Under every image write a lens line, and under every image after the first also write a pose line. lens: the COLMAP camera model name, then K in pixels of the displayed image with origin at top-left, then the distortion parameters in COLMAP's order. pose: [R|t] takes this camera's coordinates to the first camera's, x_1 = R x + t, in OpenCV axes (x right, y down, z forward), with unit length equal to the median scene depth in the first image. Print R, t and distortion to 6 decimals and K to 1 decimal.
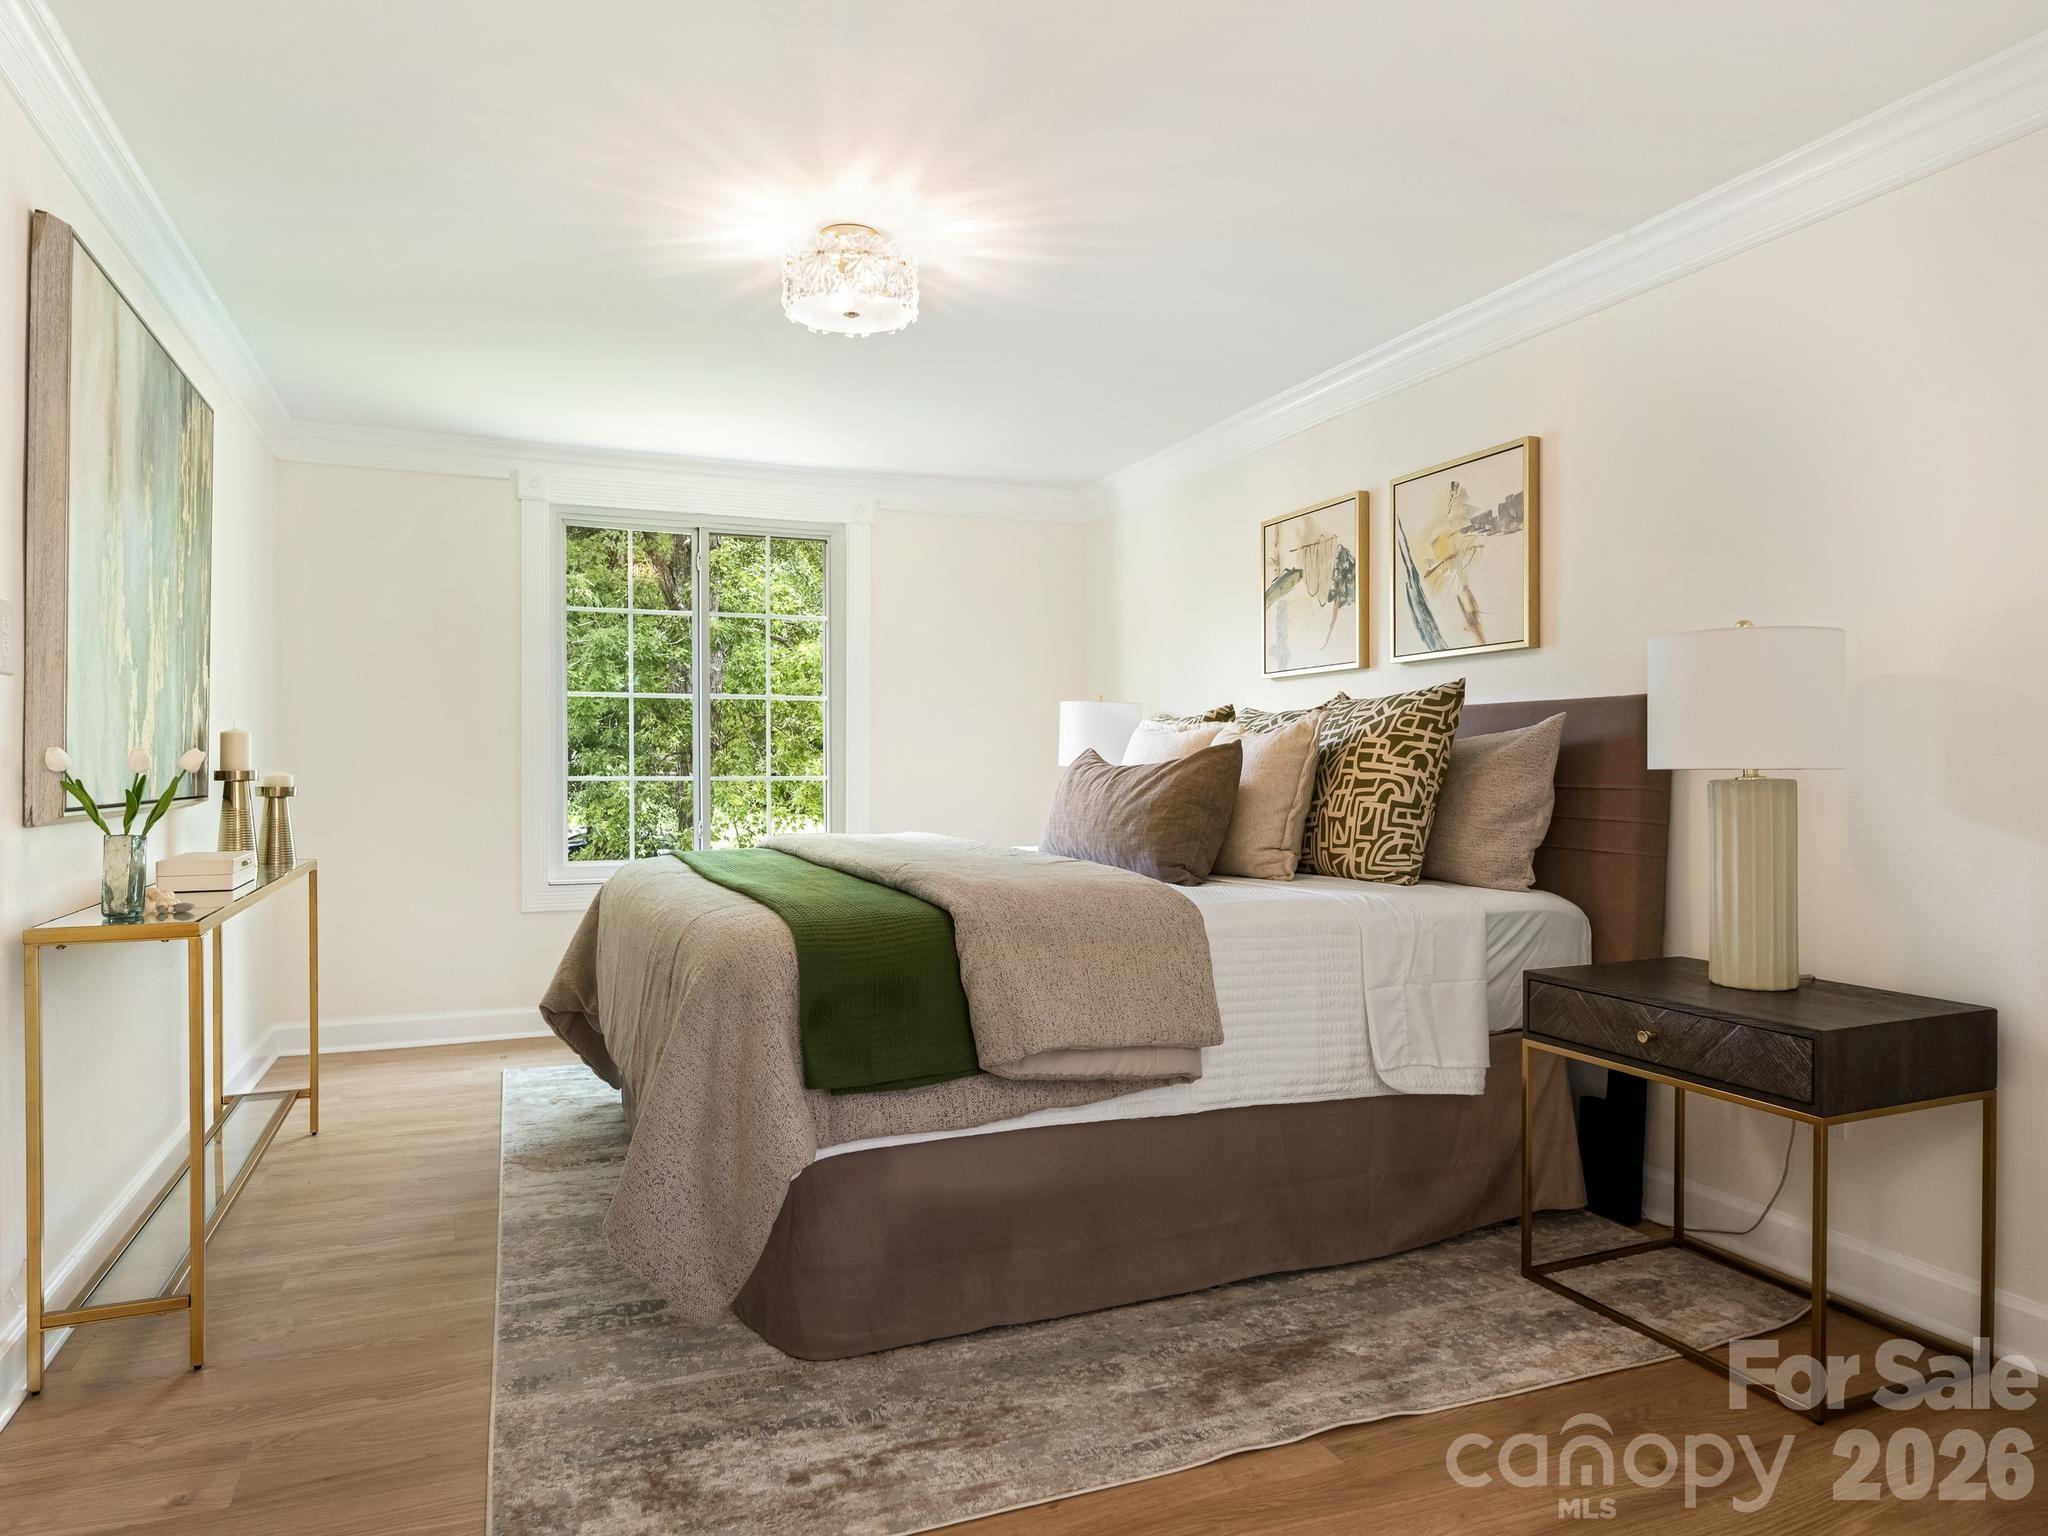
lens RADIAL K [[1245.7, 0, 1018.3], [0, 1245.7, 765.7], [0, 0, 1]] dist [-0.006186, 0.001753]
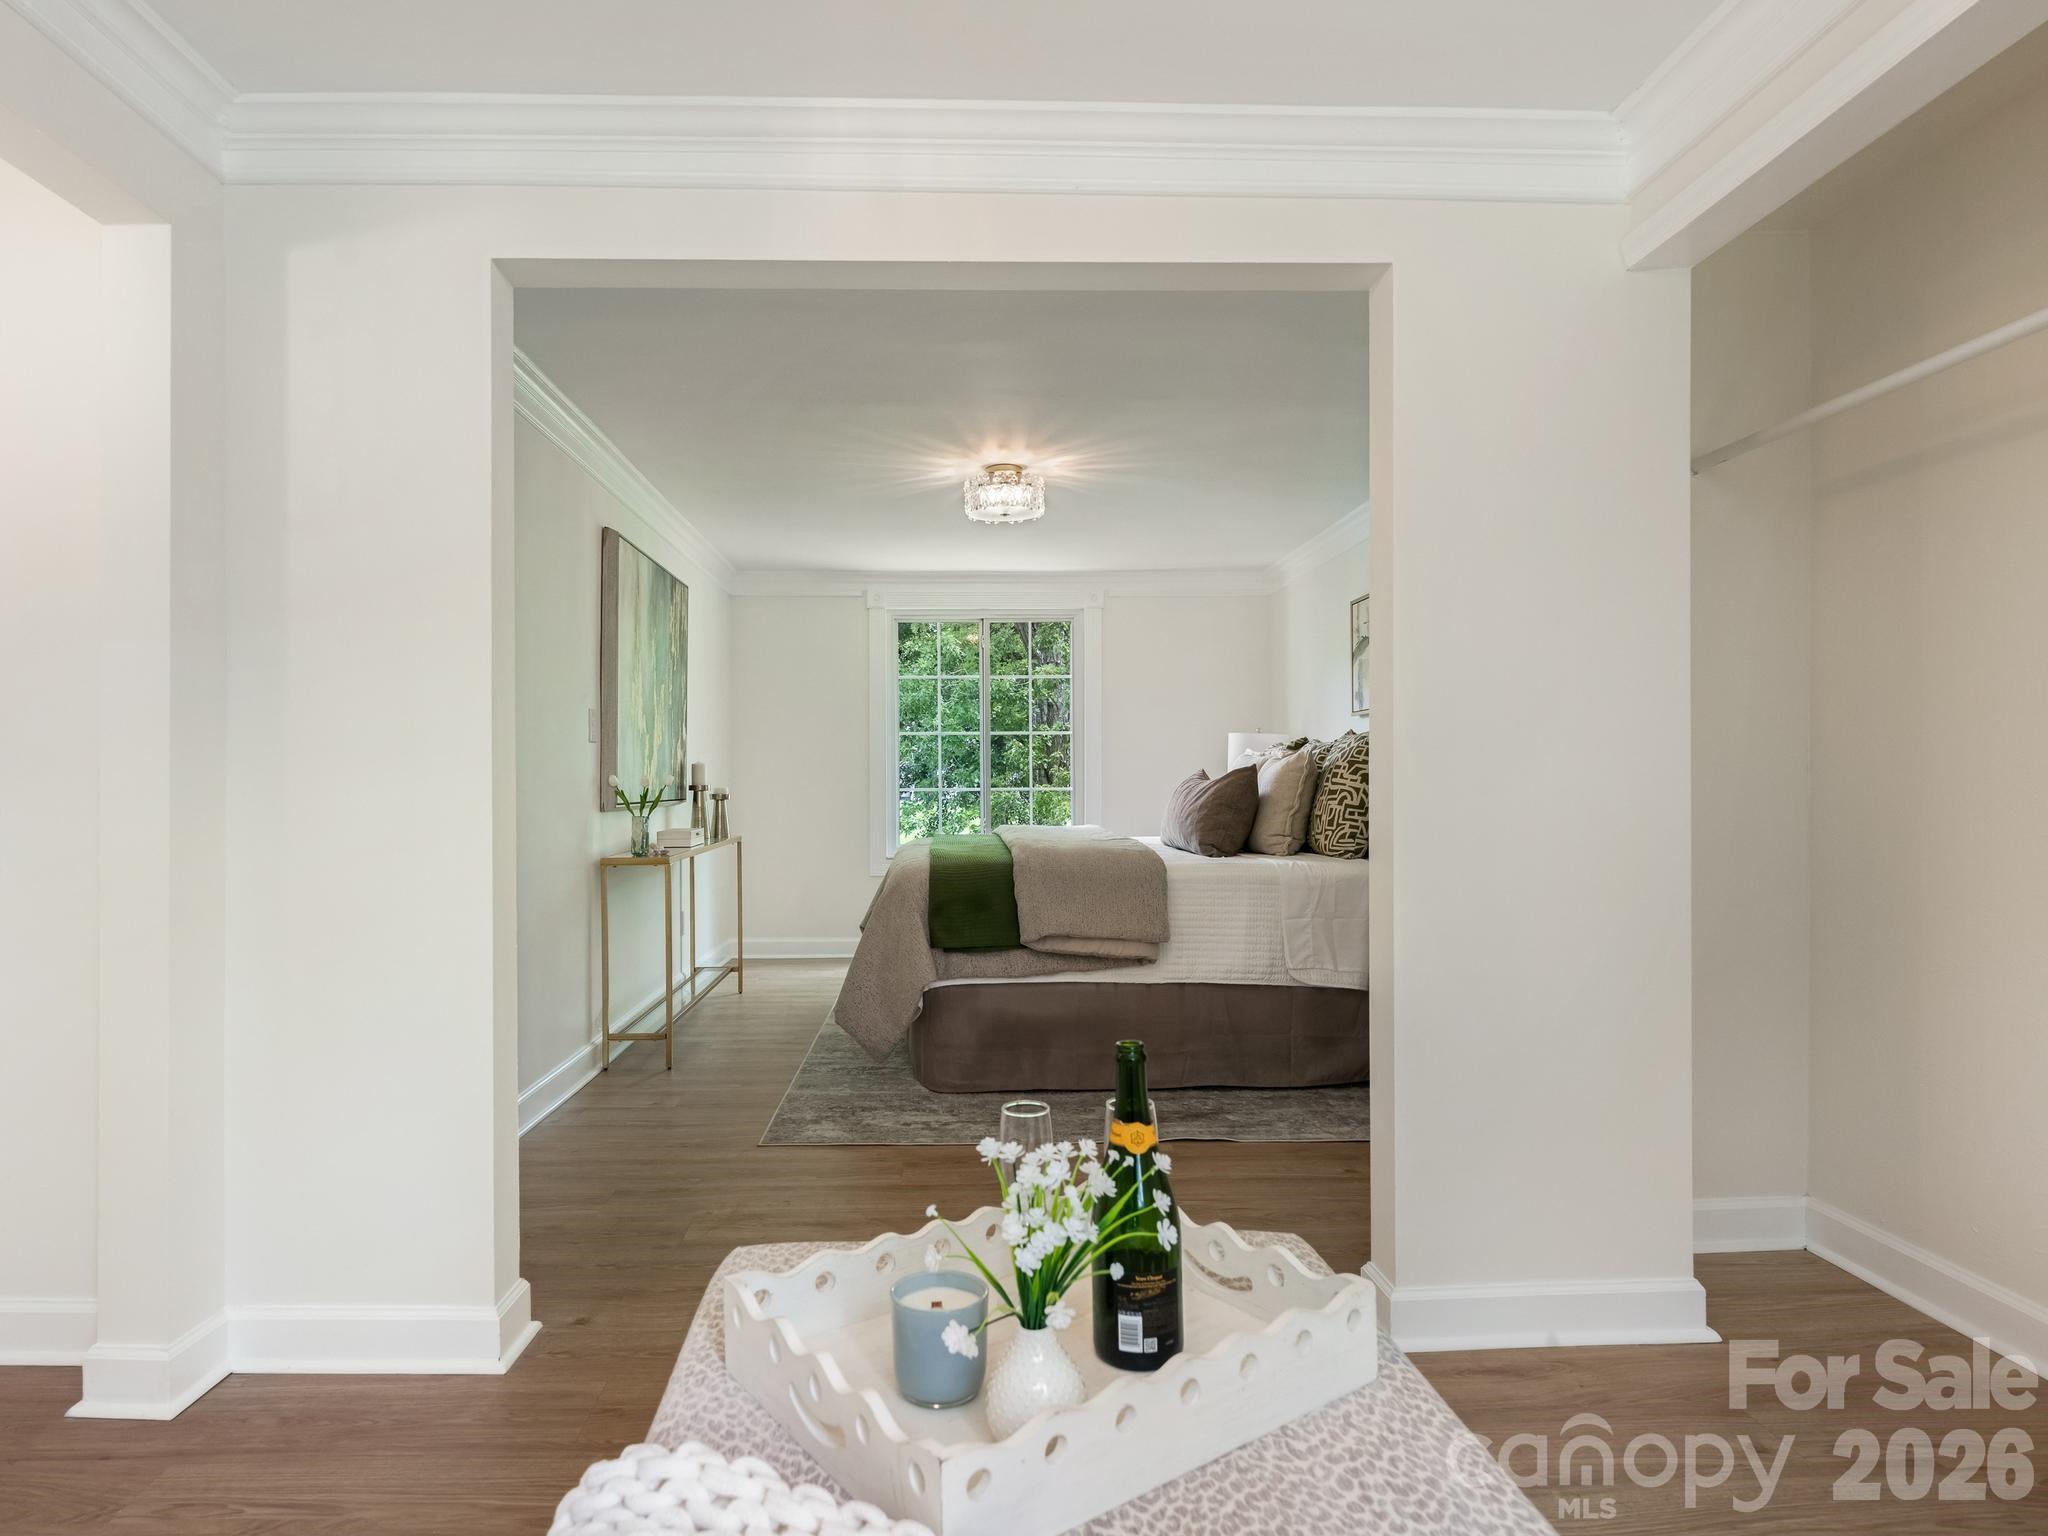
lens RADIAL K [[1220.1, 0, 1022.4], [0, 1220.1, 772.6], [0, 0, 1]] dist [-0.006749, -0.000686]
pose [[0.939989, -0.005213, -0.341166, 0.507601], [0.004417, 0.999985, -0.003110, -0.008075], [0.341177, 0.001417, 0.939998, -0.616812]]
